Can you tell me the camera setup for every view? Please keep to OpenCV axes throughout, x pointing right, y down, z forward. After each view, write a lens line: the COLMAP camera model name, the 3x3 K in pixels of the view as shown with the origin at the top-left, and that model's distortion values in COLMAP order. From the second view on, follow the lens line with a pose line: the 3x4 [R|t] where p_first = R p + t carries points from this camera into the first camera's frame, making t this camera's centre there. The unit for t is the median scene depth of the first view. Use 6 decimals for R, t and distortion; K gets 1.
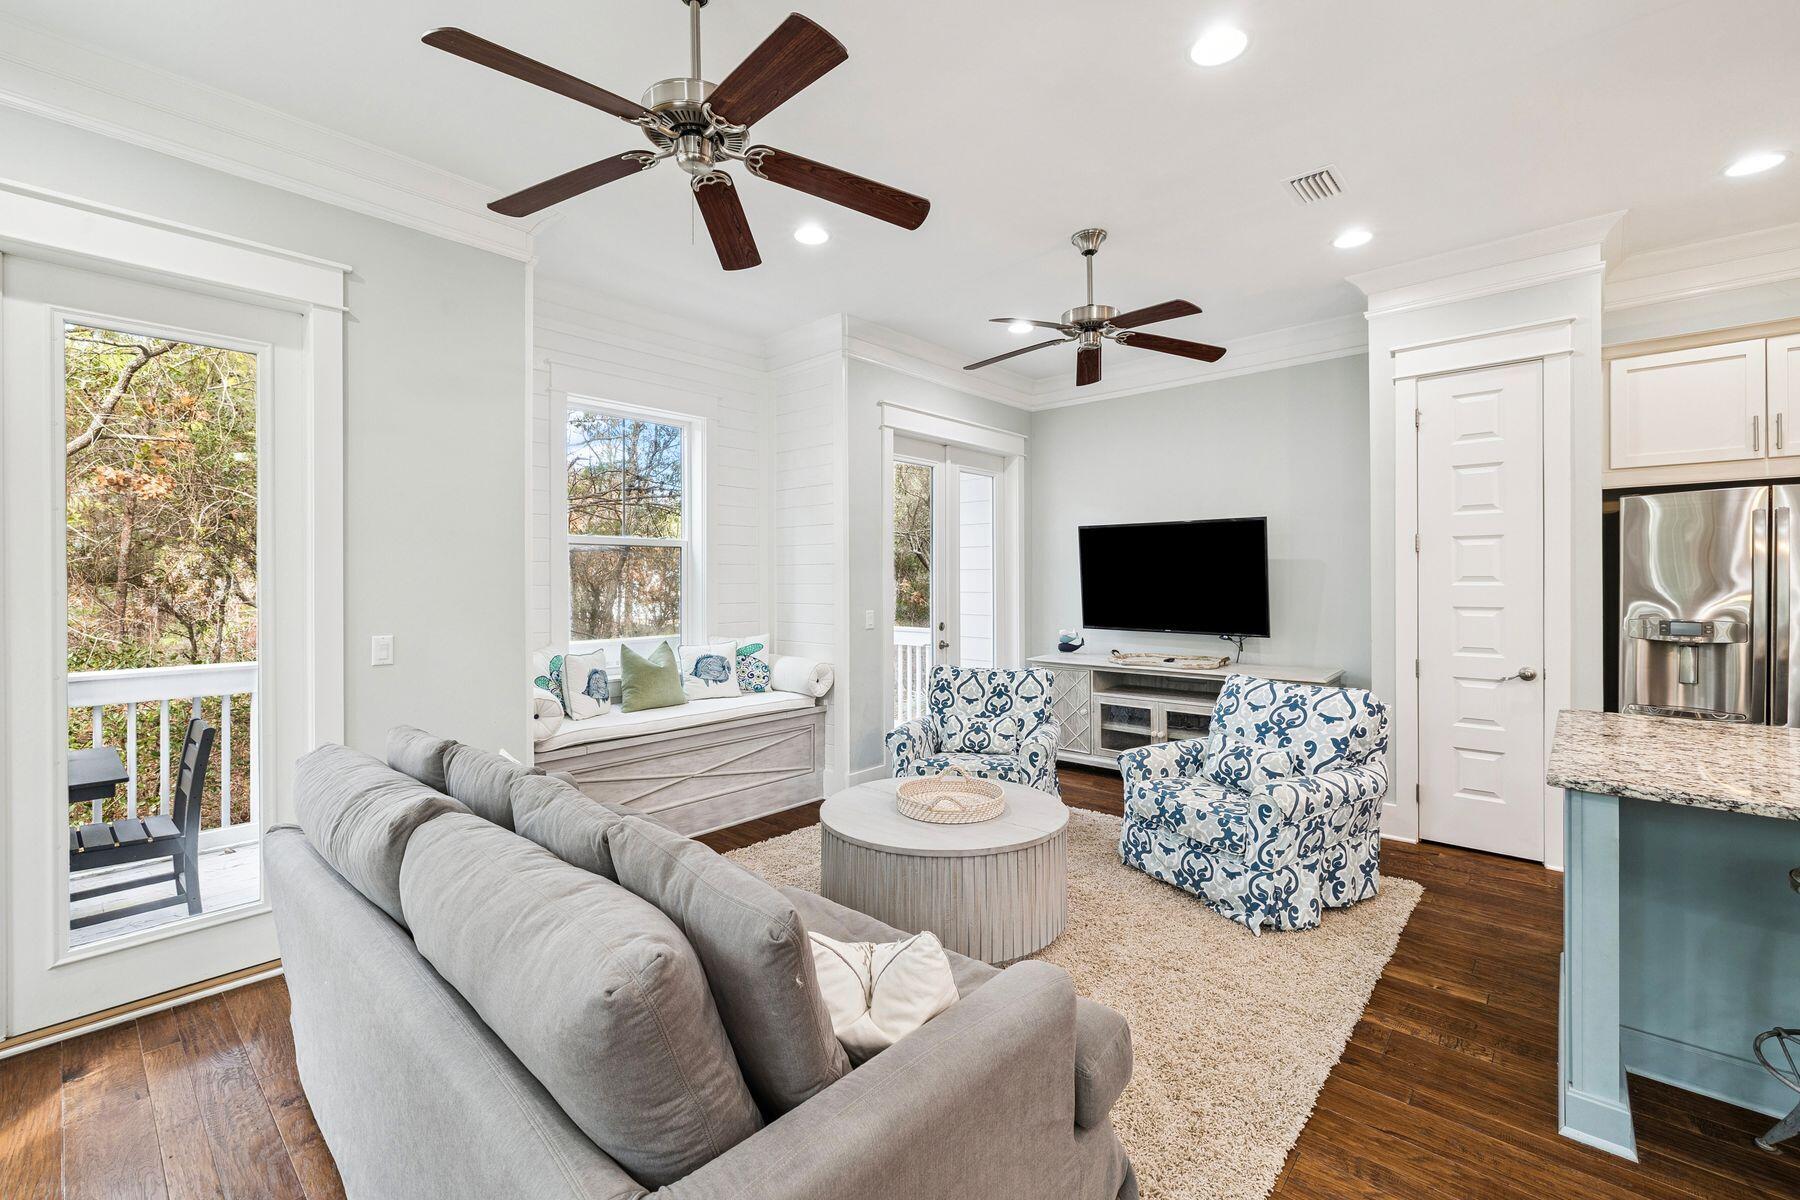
lens RADIAL K [[755.6, 0, 897.8], [0, 755.6, 580.6], [0, 0, 1]] dist [-0.001593, -0.000263]
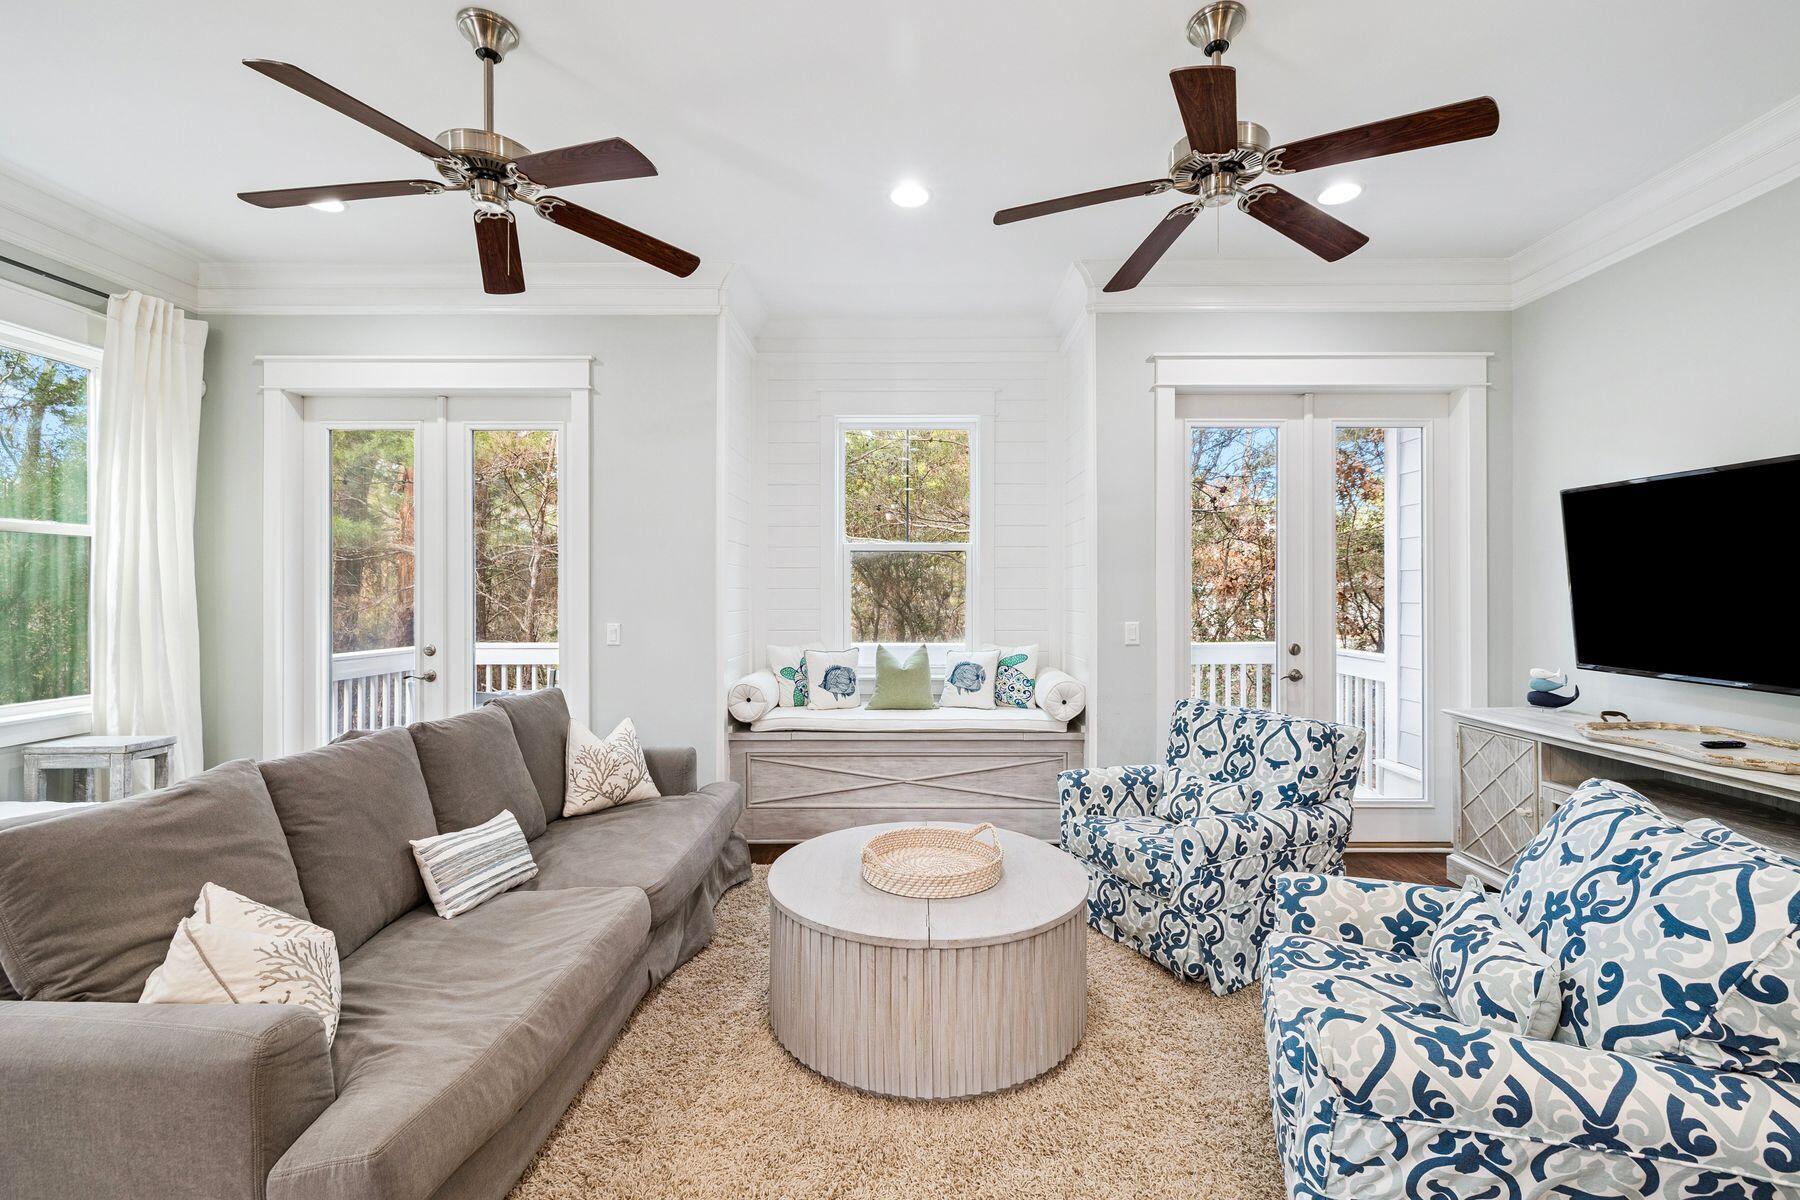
lens RADIAL K [[755.4, 0, 906.7], [0, 755.4, 587.3], [0, 0, 1]] dist [-0.000814, -0.000460]
pose [[0.666278, -0.000107, -0.745704, 0.581919], [-0.003188, 0.999990, -0.002993, 0.009289], [0.745697, 0.004371, 0.666271, 0.427212]]
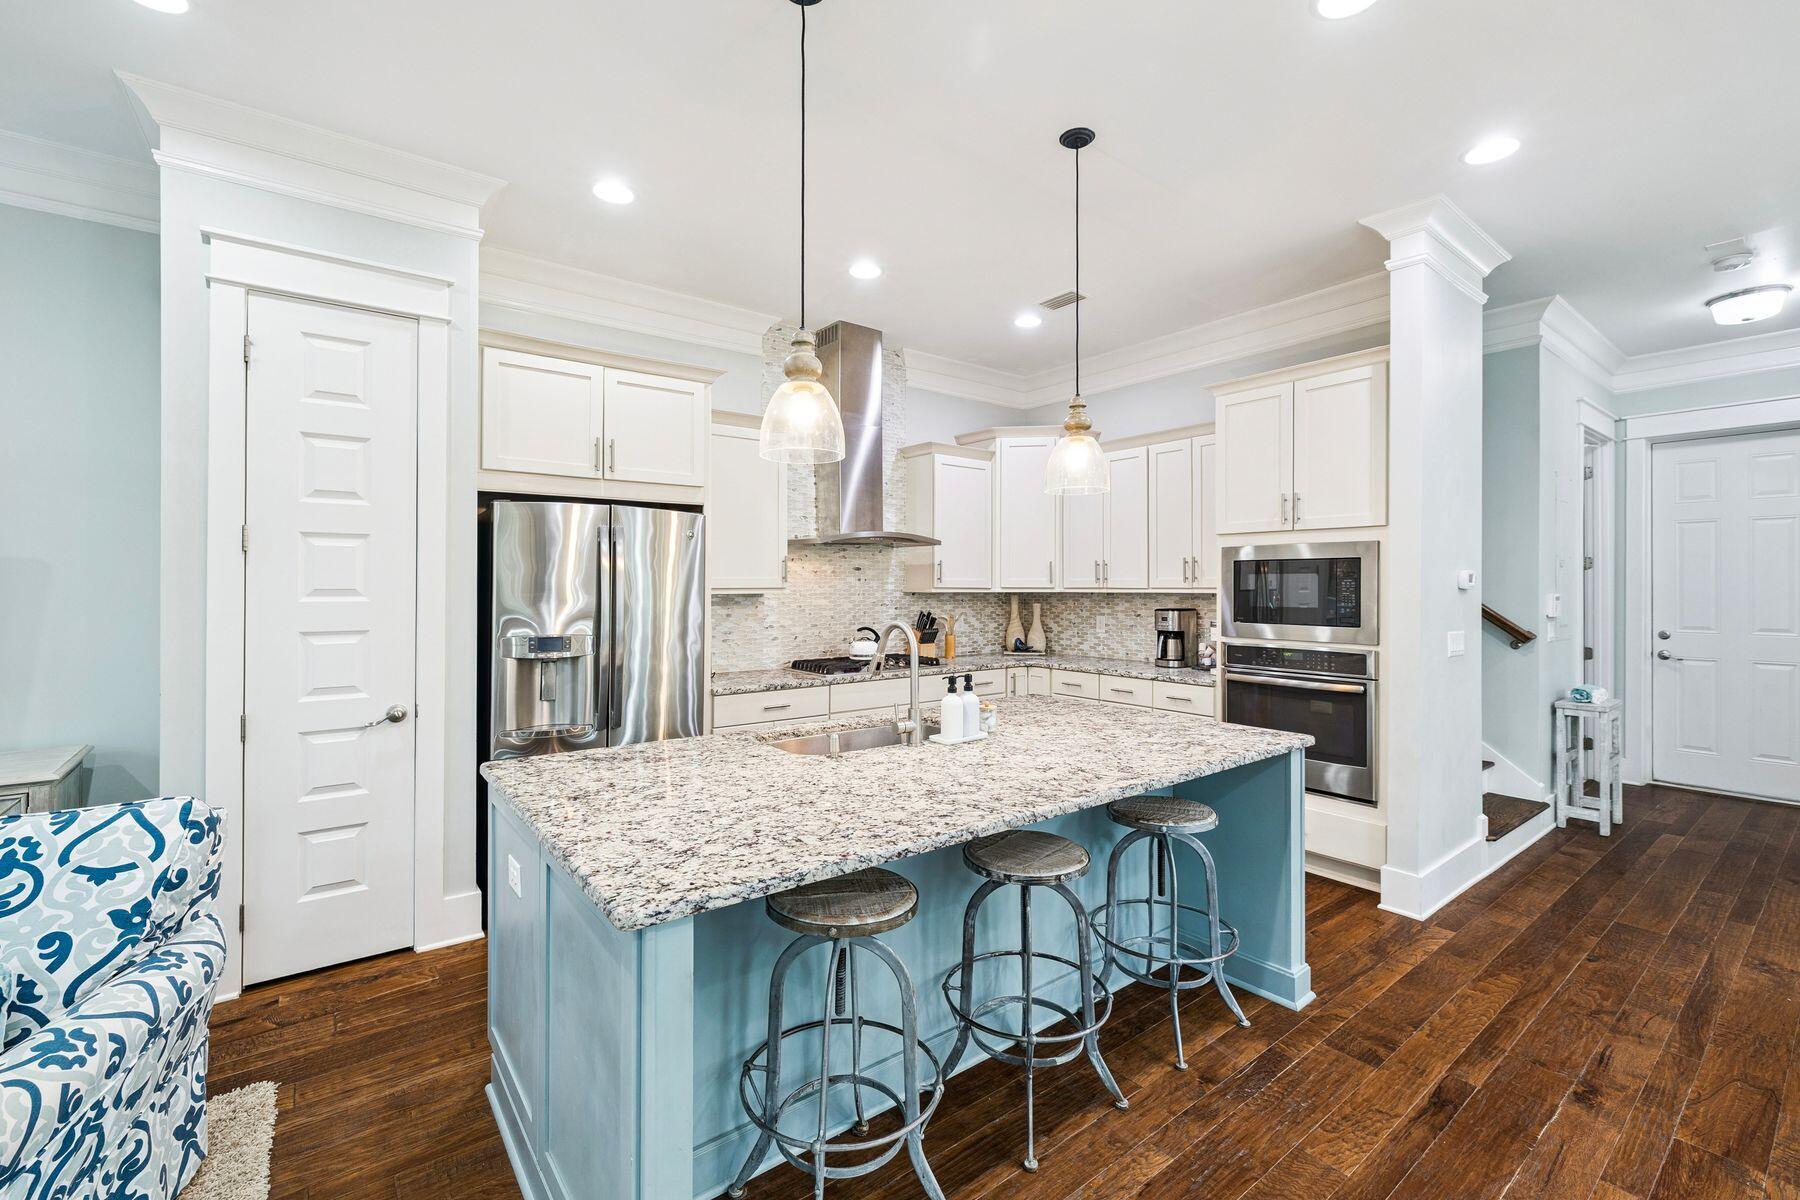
lens RADIAL K [[761.4, 0, 899.7], [0, 761.4, 583.0], [0, 0, 1]] dist [-0.001576, -0.000174]
pose [[0.177743, 0.009454, 0.984032, 0.161494], [-0.000402, 0.999954, -0.009534, -0.005433], [-0.984077, 0.001299, 0.177738, 0.376861]]
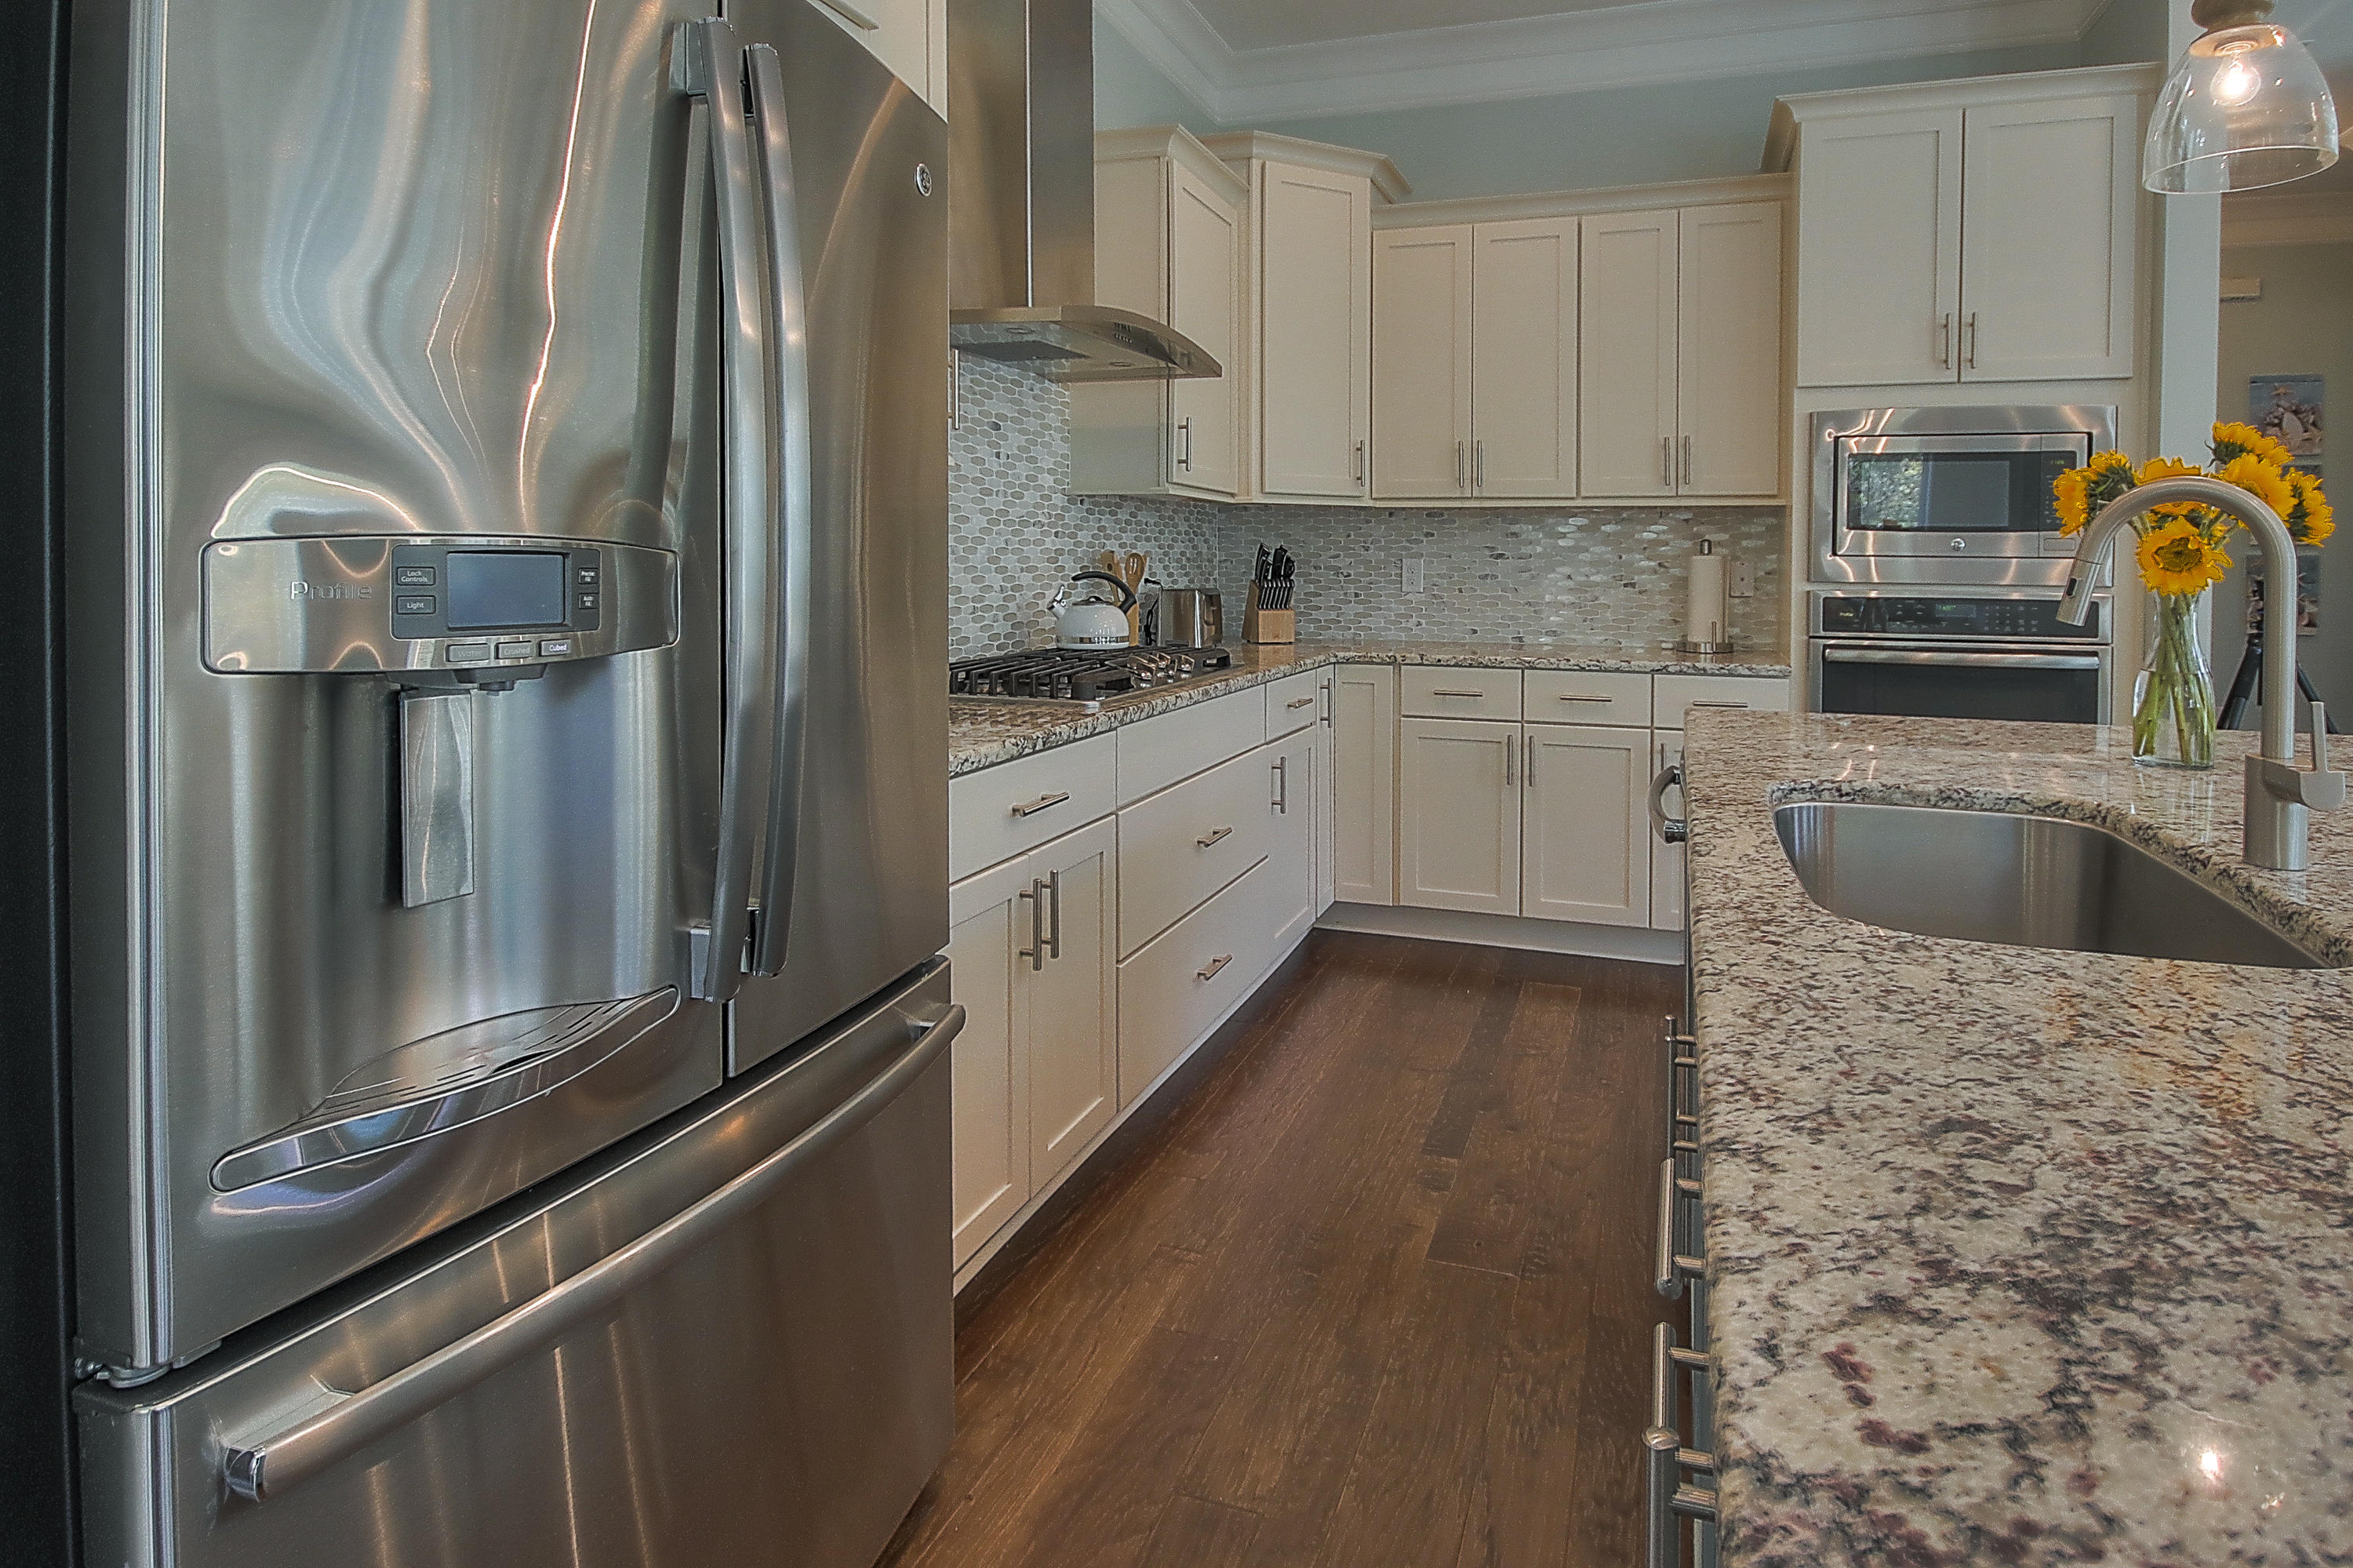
lens RADIAL K [[1243.8, 0, 1304.1], [0, 1243.8, 589.2], [0, 0, 1]] dist [-0.002385, -0.000808]
pose [[-0.425772, -0.018878, 0.904634, 0.681506], [-0.004457, 0.999814, 0.018767, 0.057049], [-0.904820, 0.003959, -0.425777, 0.913028]]
